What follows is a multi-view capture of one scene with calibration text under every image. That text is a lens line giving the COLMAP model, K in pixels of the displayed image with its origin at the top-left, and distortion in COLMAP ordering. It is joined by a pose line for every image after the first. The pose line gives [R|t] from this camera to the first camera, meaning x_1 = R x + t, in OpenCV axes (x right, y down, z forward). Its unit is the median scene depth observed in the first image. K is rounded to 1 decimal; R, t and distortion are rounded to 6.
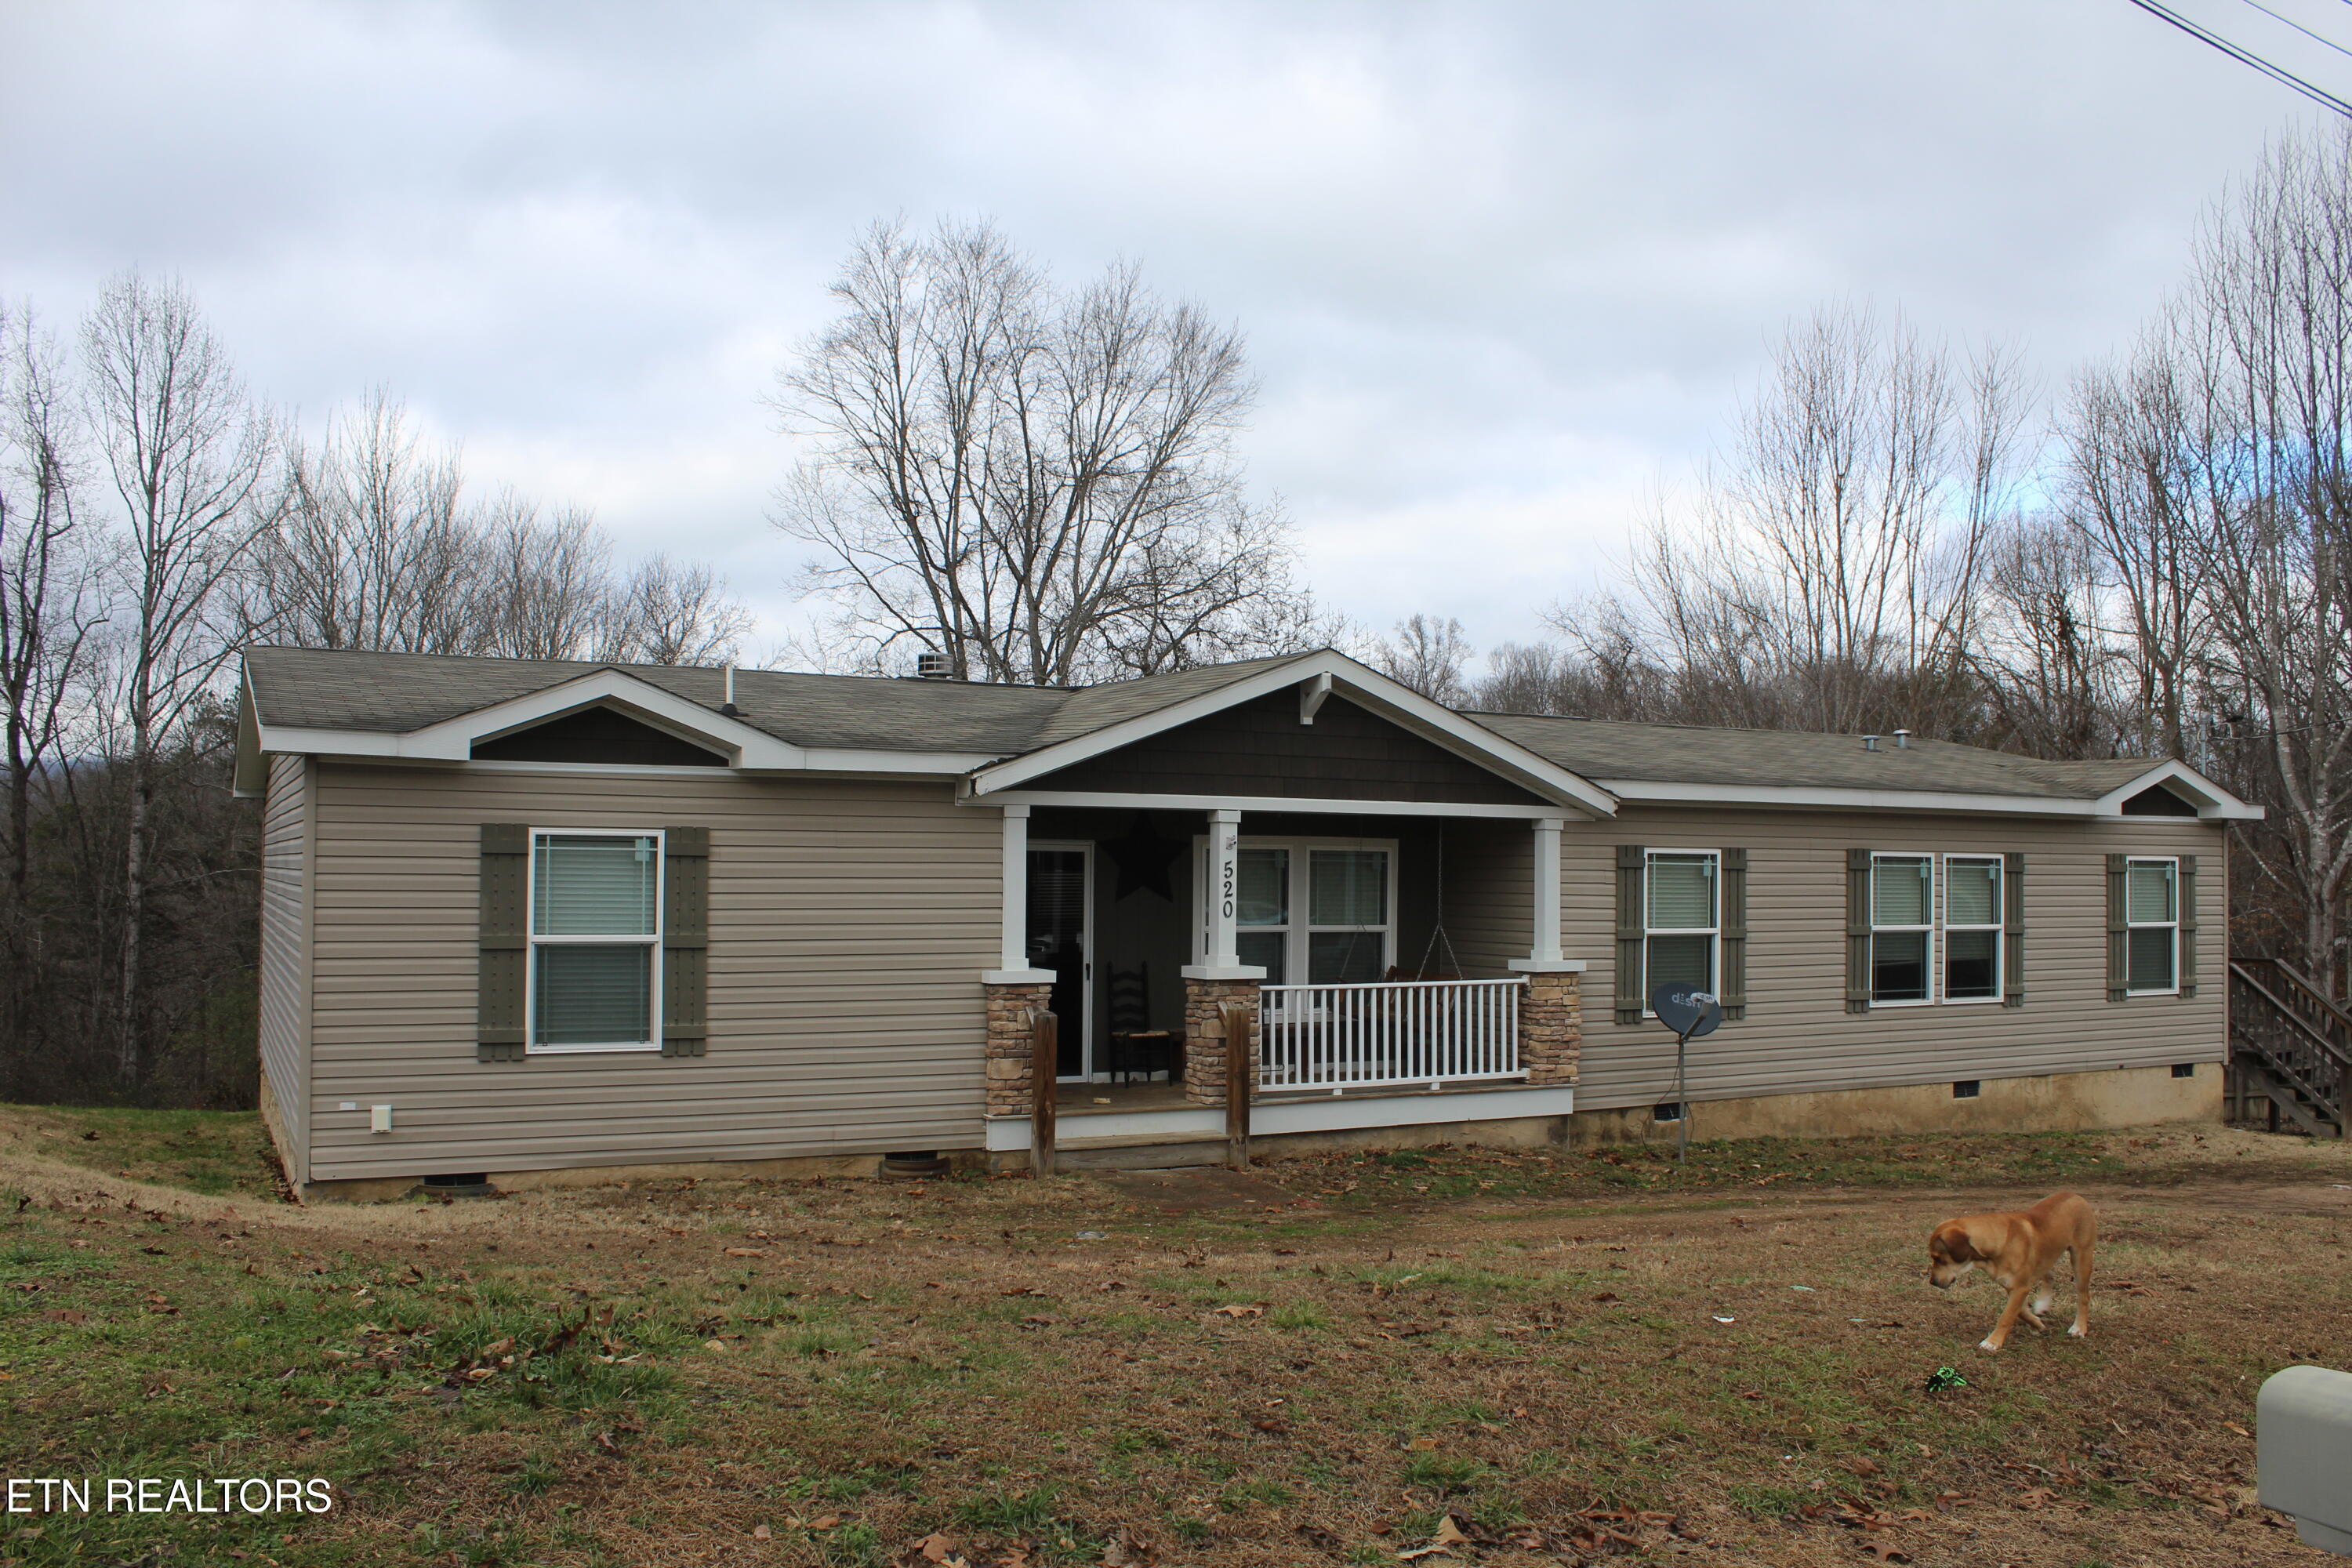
lens RADIAL K [[1956.8, 0, 1225.6], [0, 1956.8, 824.7], [0, 0, 1]] dist [-0.172155, 0.146007]
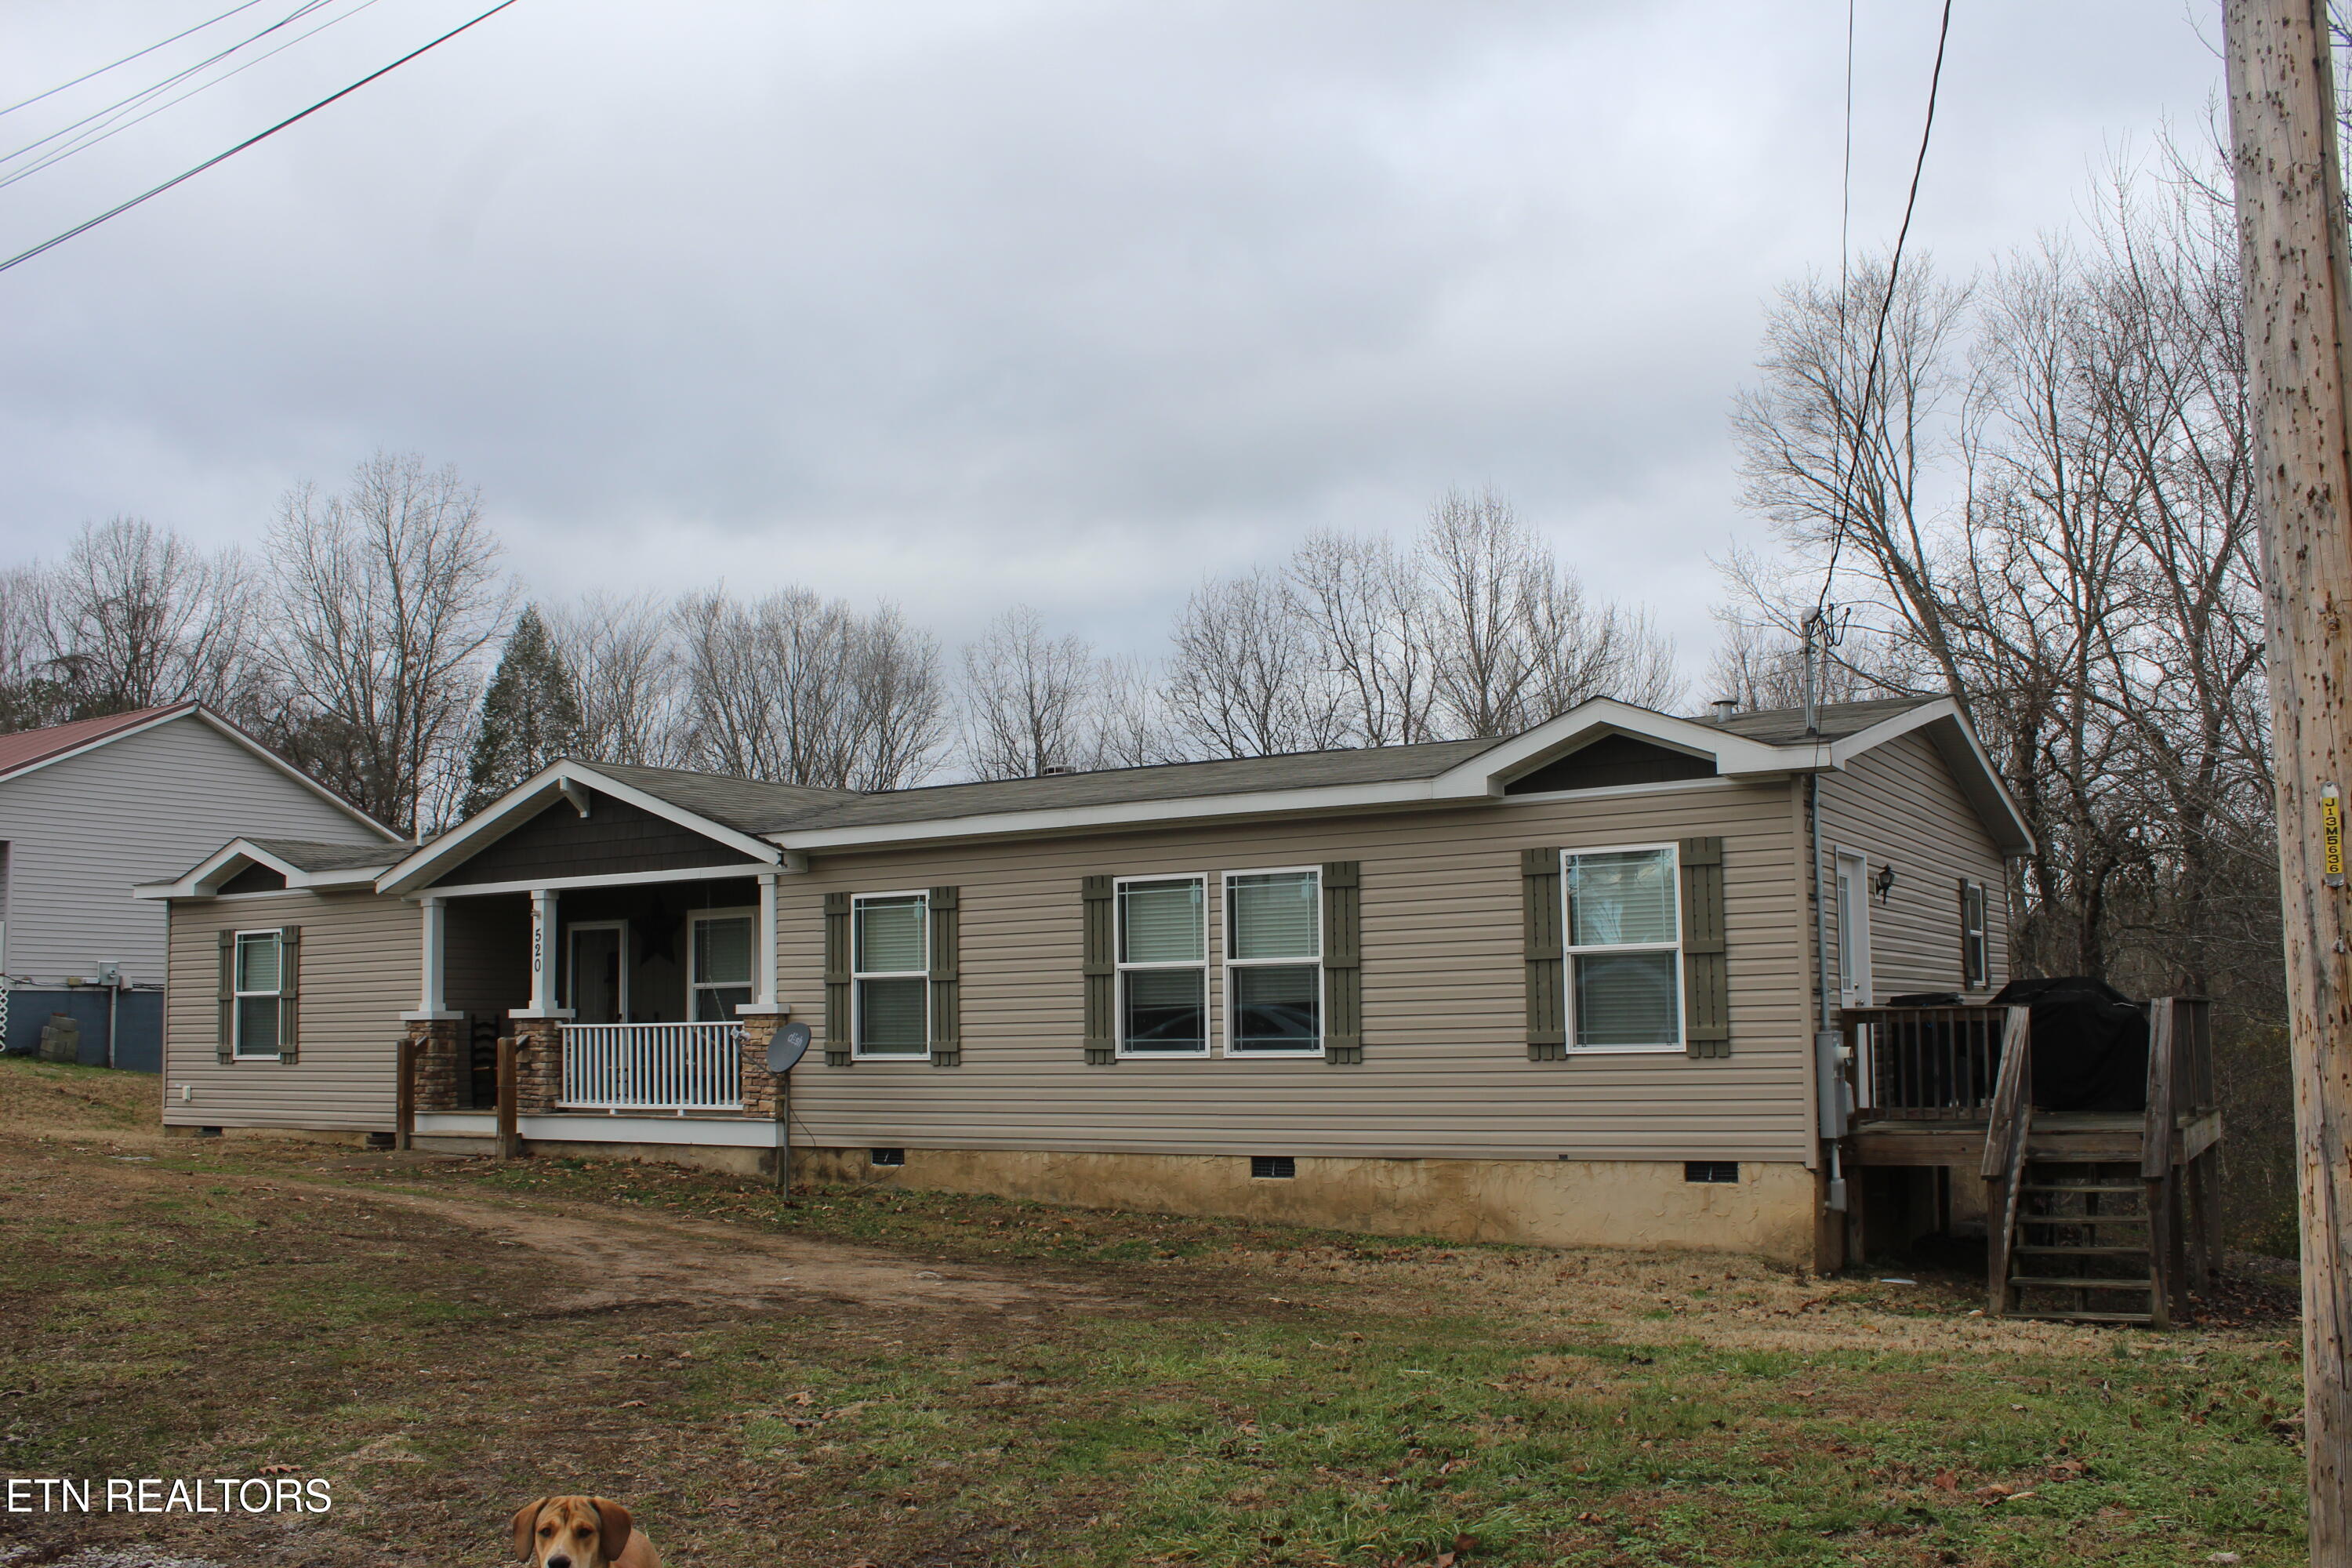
lens RADIAL K [[2043.7, 0, 1217.1], [0, 2043.7, 821.2], [0, 0, 1]] dist [-0.168559, 0.154147]
pose [[0.523789, -0.104070, -0.845467, 1.262879], [0.043675, 0.994485, -0.095355, 0.086791], [0.850728, 0.013020, 0.525446, 0.616526]]
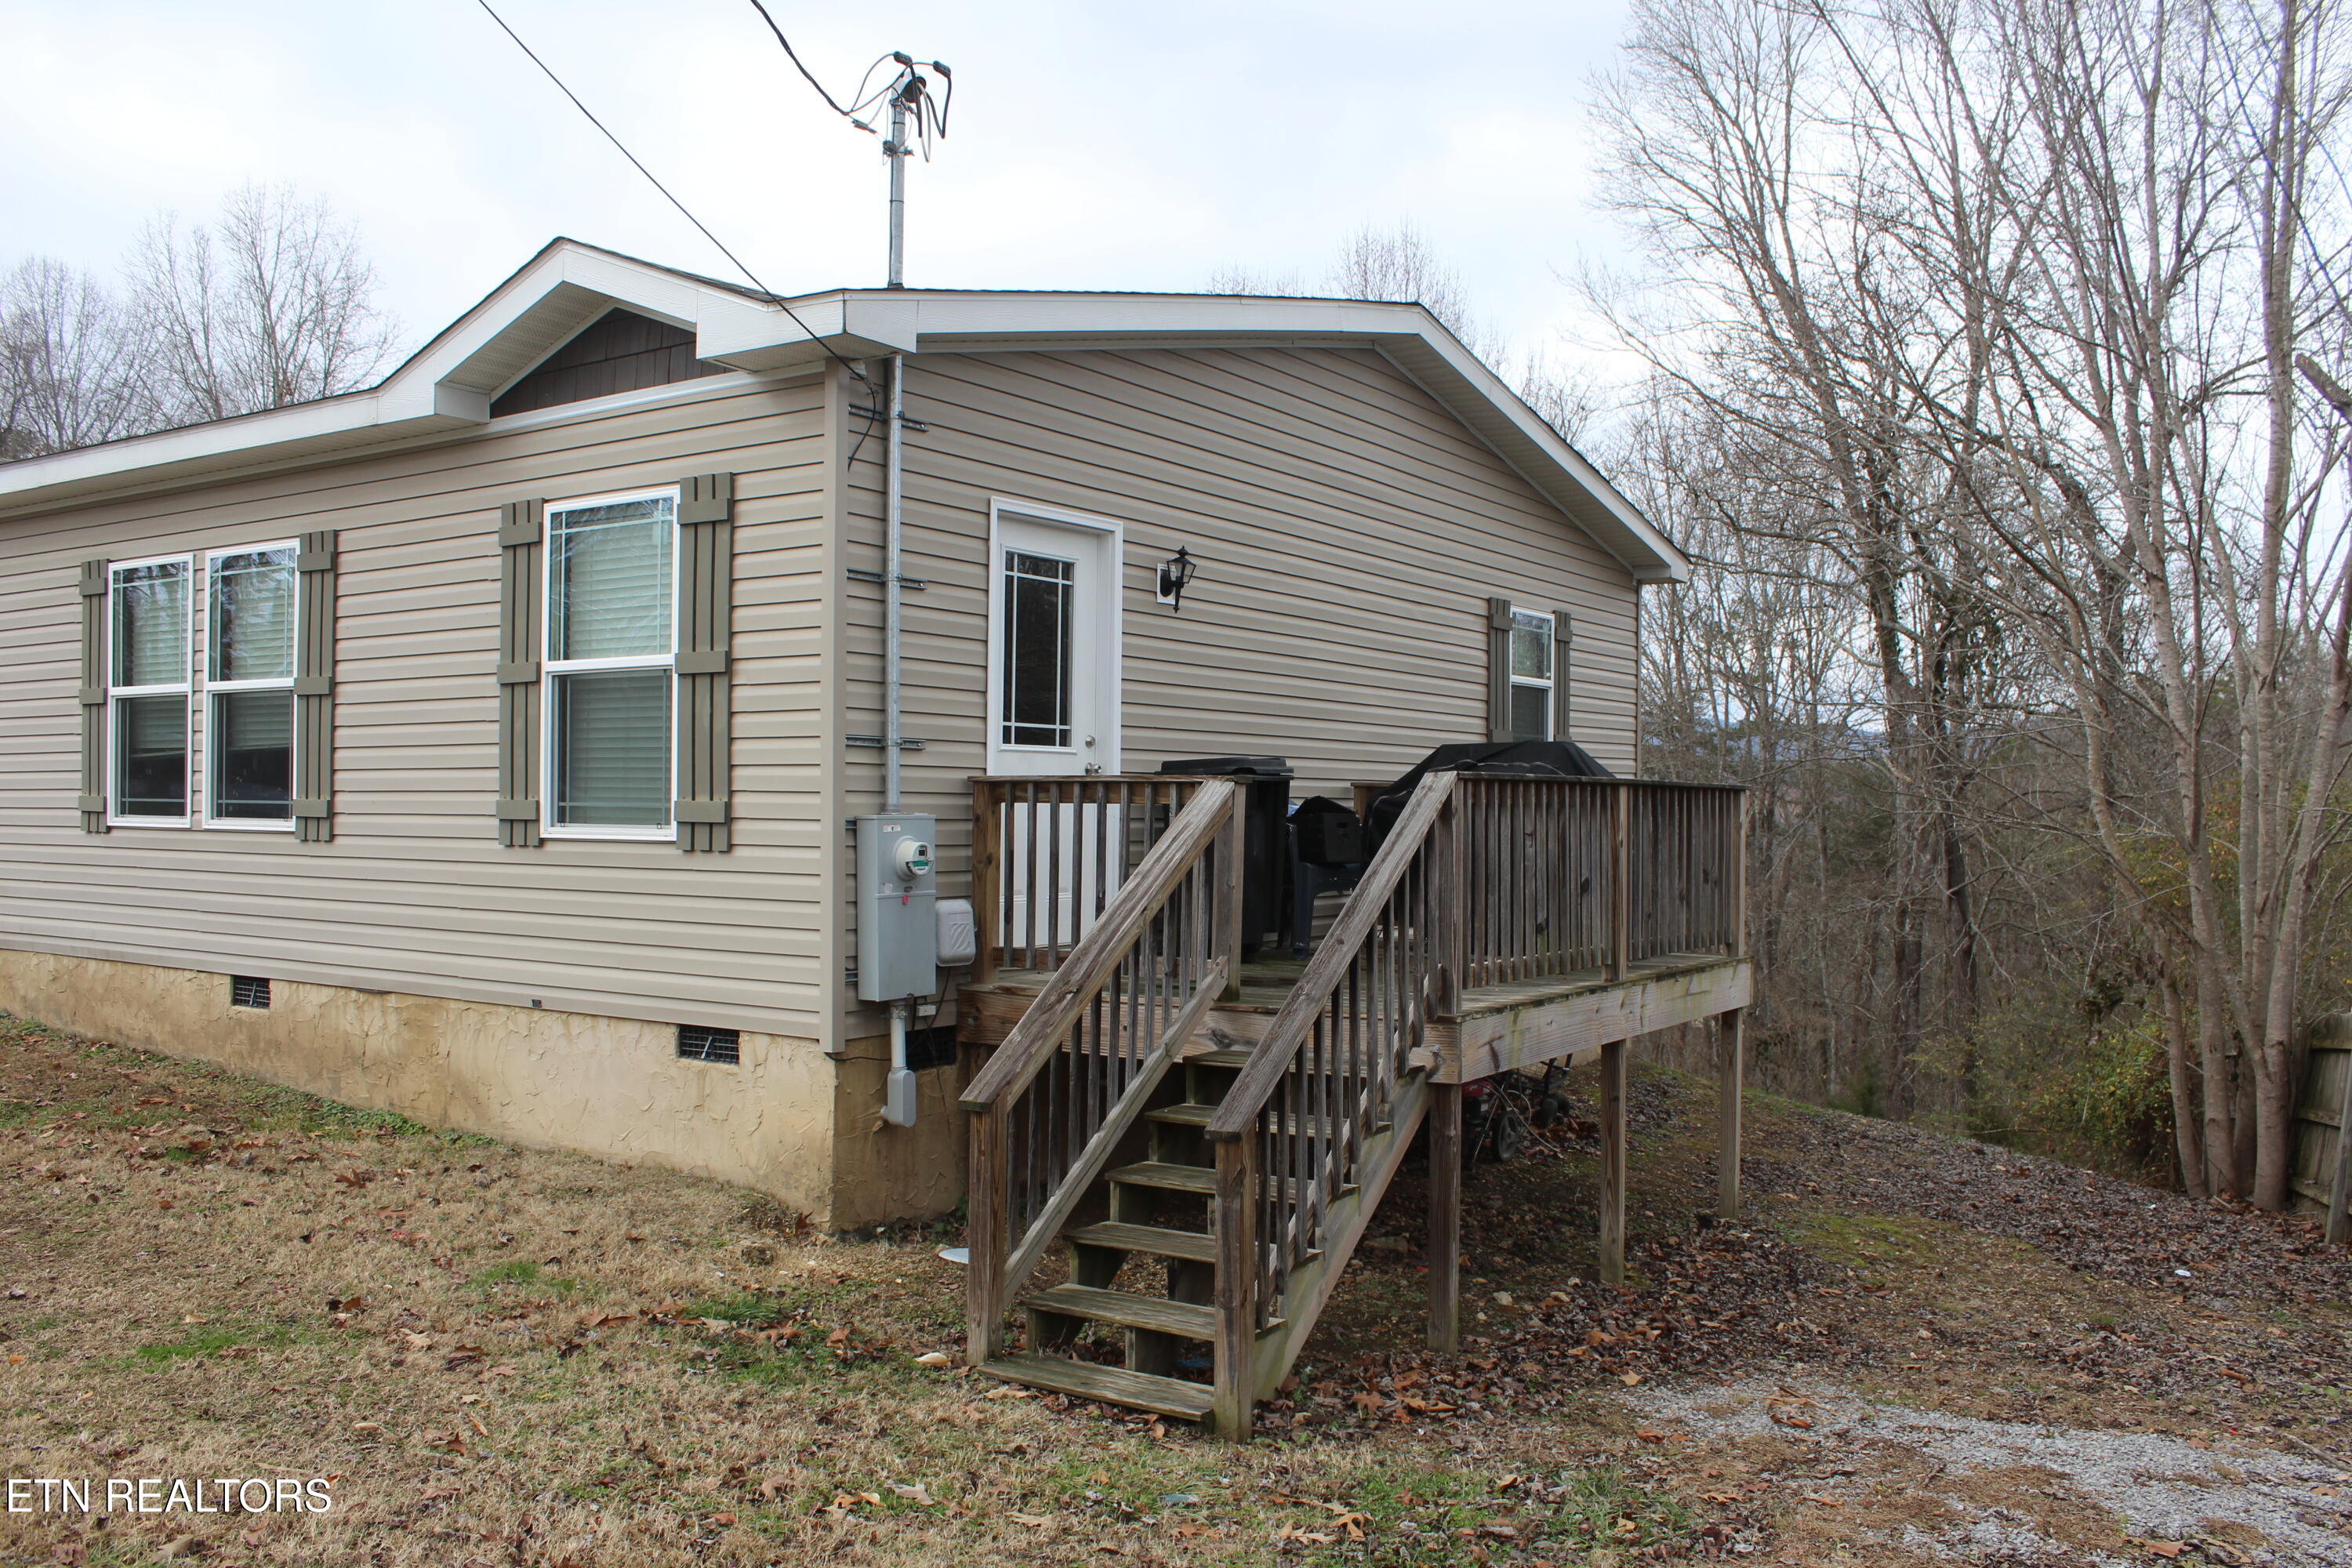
lens RADIAL K [[1956.8, 0, 1225.6], [0, 1956.8, 824.7], [0, 0, 1]] dist [-0.172155, 0.146007]
pose [[0.494368, 0.006087, -0.869231, 1.119485], [0.020532, 0.999615, 0.018678, 0.100925], [0.869010, -0.027081, 0.494053, 1.121838]]
